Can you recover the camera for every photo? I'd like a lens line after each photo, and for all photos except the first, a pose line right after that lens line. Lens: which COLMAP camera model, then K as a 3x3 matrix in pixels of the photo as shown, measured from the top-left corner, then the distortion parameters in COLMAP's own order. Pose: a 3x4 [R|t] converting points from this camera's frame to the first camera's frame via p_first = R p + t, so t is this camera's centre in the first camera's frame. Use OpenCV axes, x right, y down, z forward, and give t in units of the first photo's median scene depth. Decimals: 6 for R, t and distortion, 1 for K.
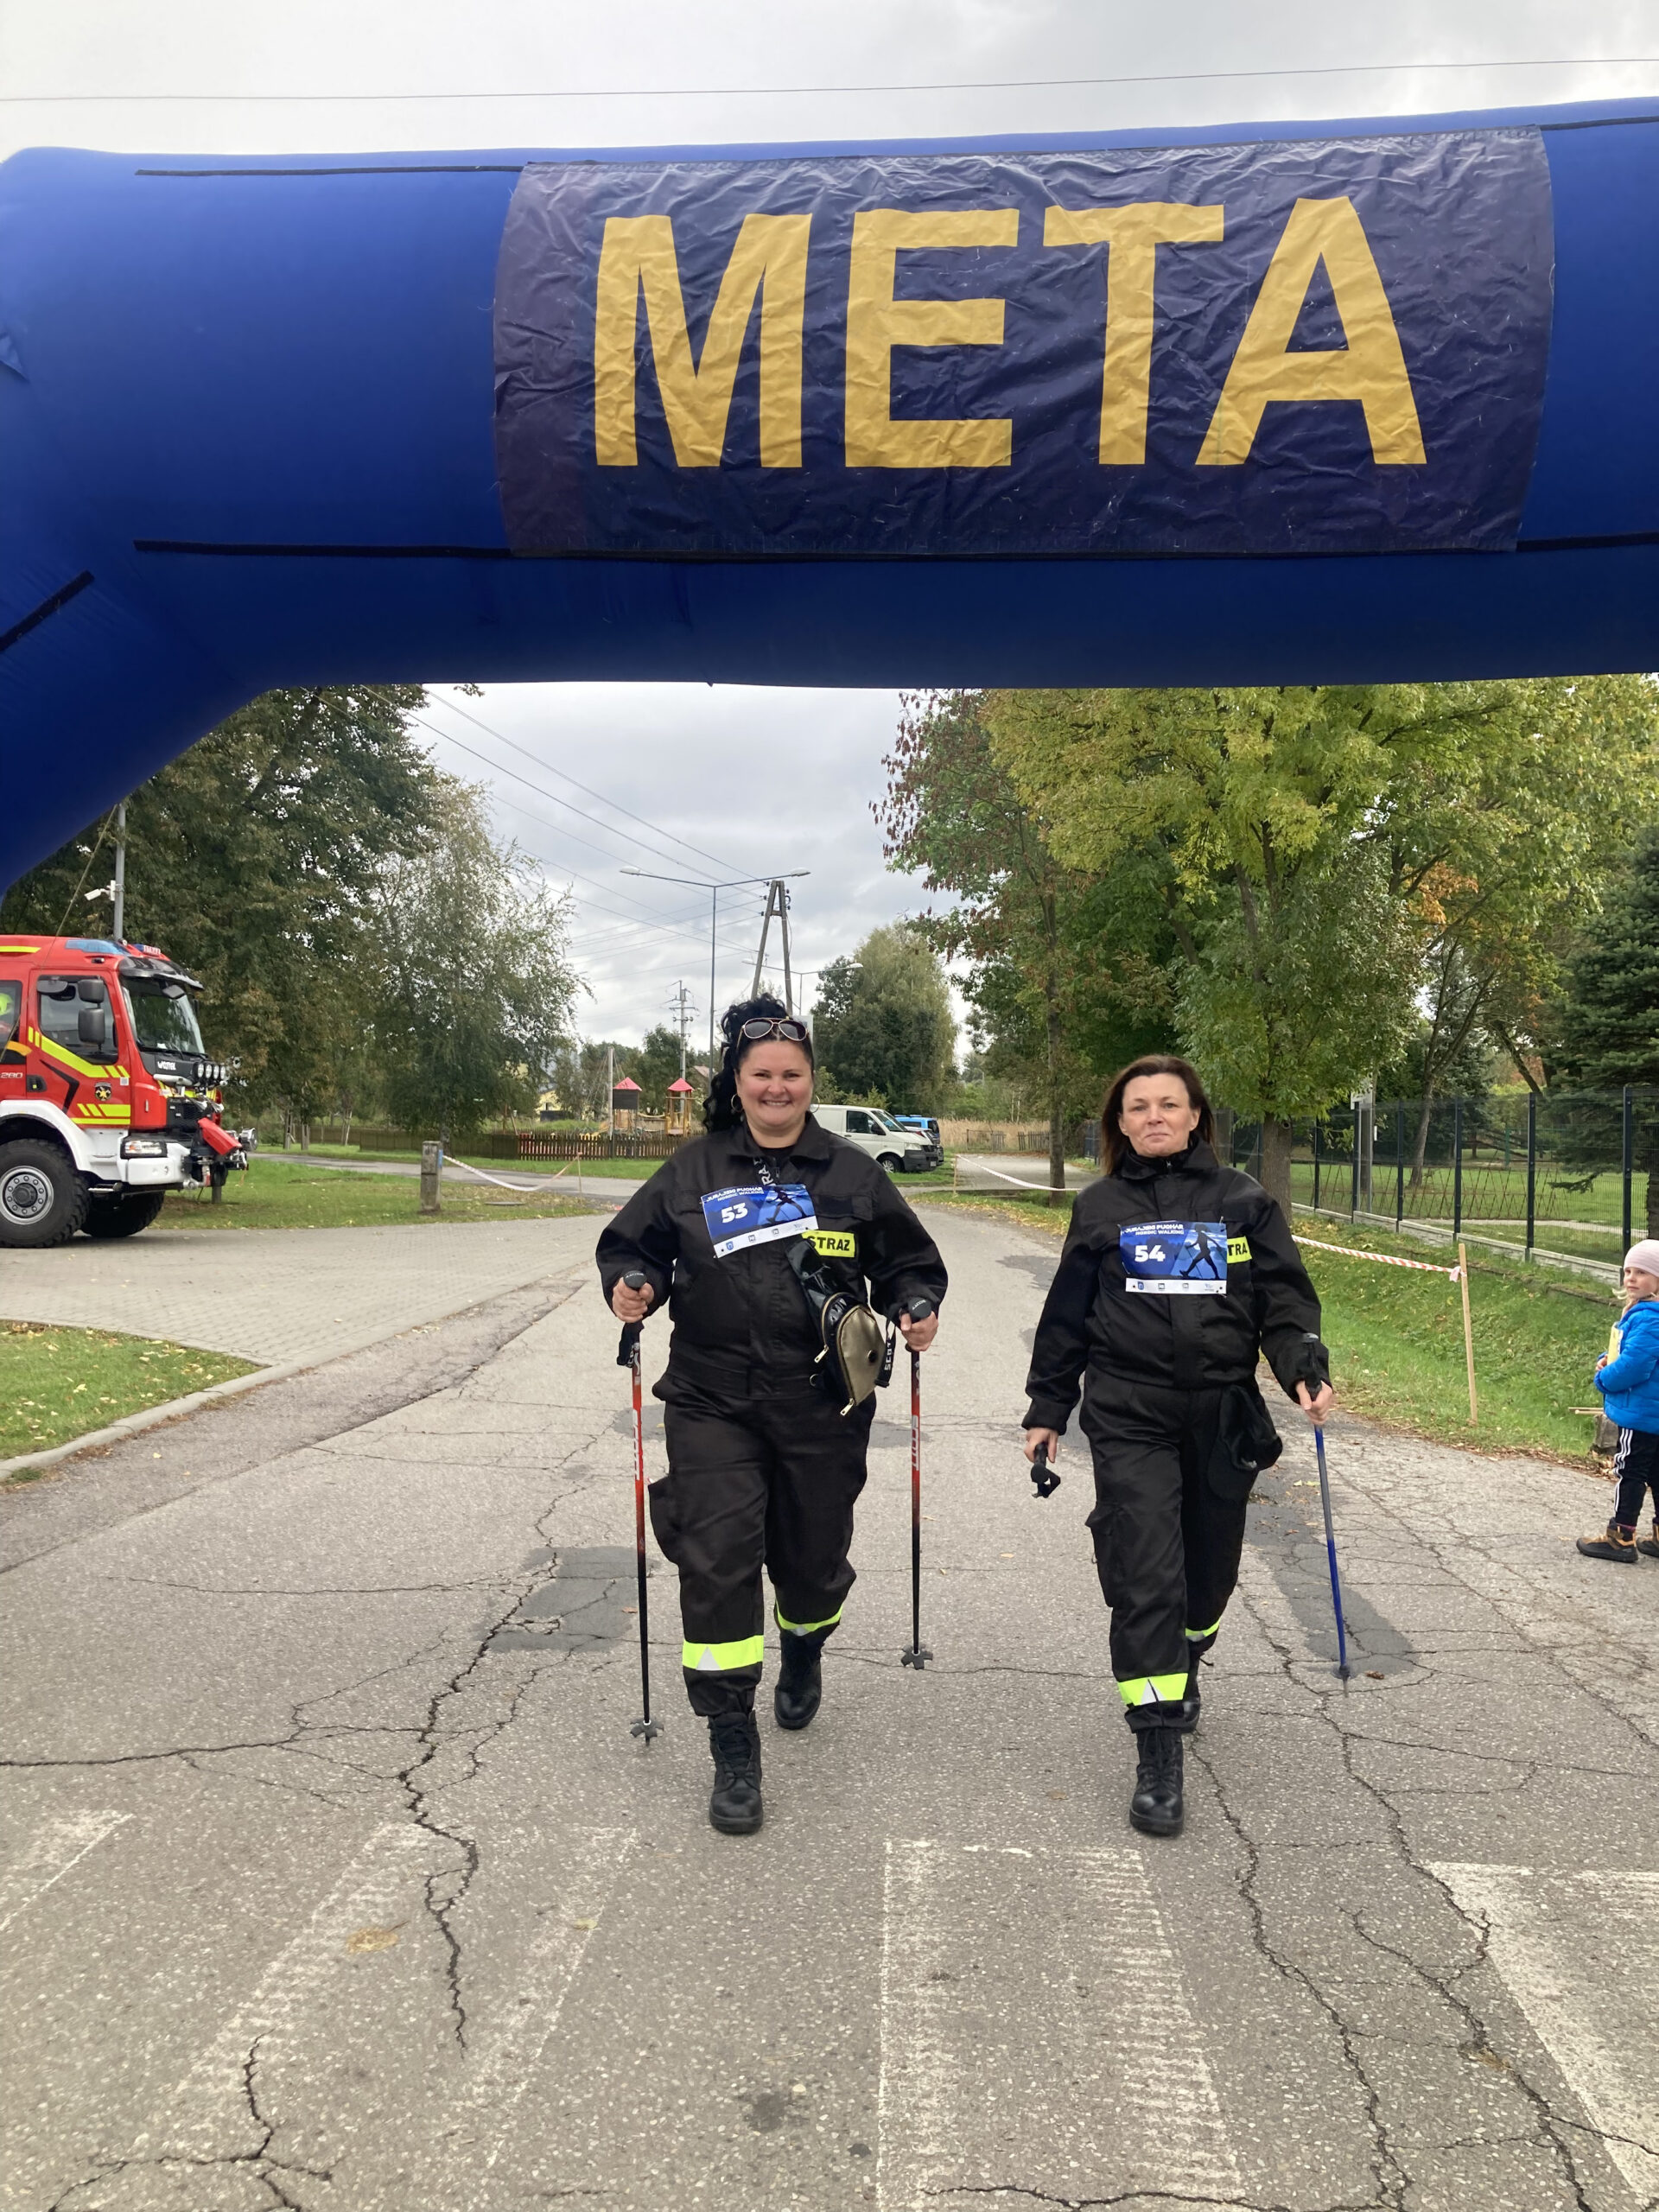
lens RADIAL K [[1800.0, 0, 778.0], [0, 1800.0, 1093.7], [0, 0, 1]] dist [-0.010350, 0.054099]
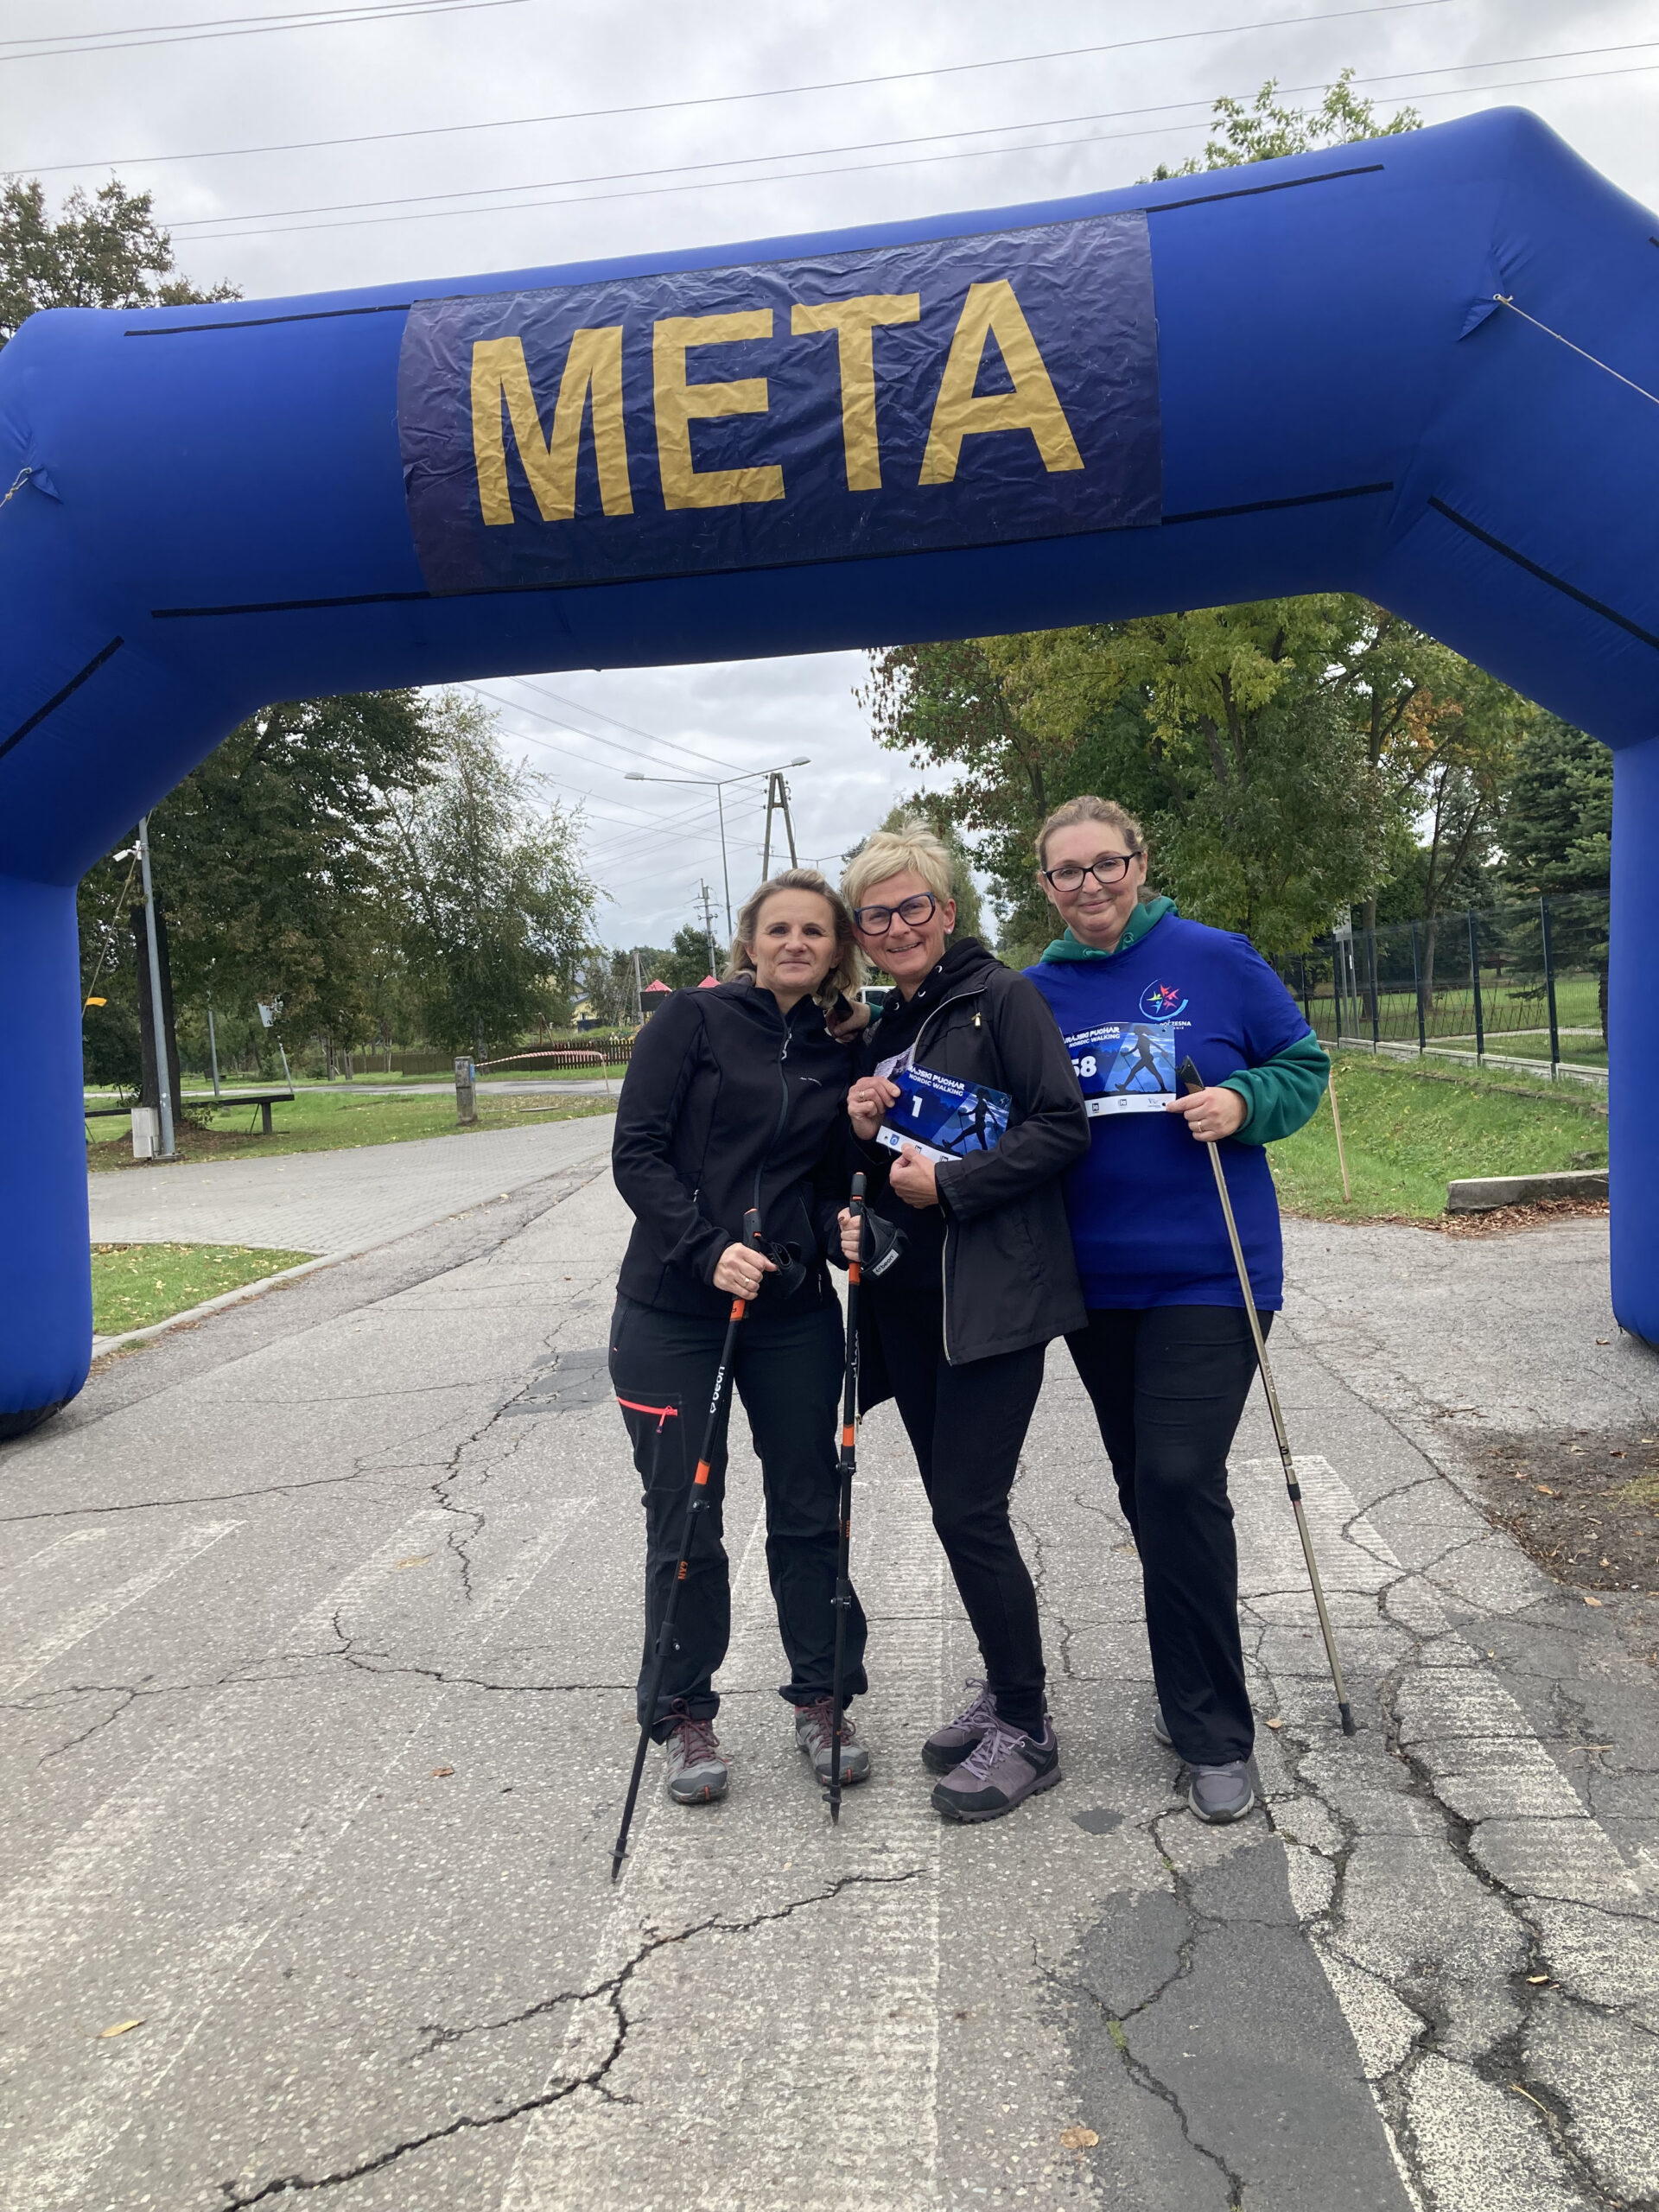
lens RADIAL K [[1786.7, 0, 762.1], [0, 1786.7, 1014.2], [0, 0, 1]] dist [0.012732, 0.004291]
pose [[0.994861, -0.097462, -0.027421, 0.110974], [0.097924, 0.995065, 0.016039, 0.014806], [0.025722, -0.018641, 0.999495, -0.354482]]
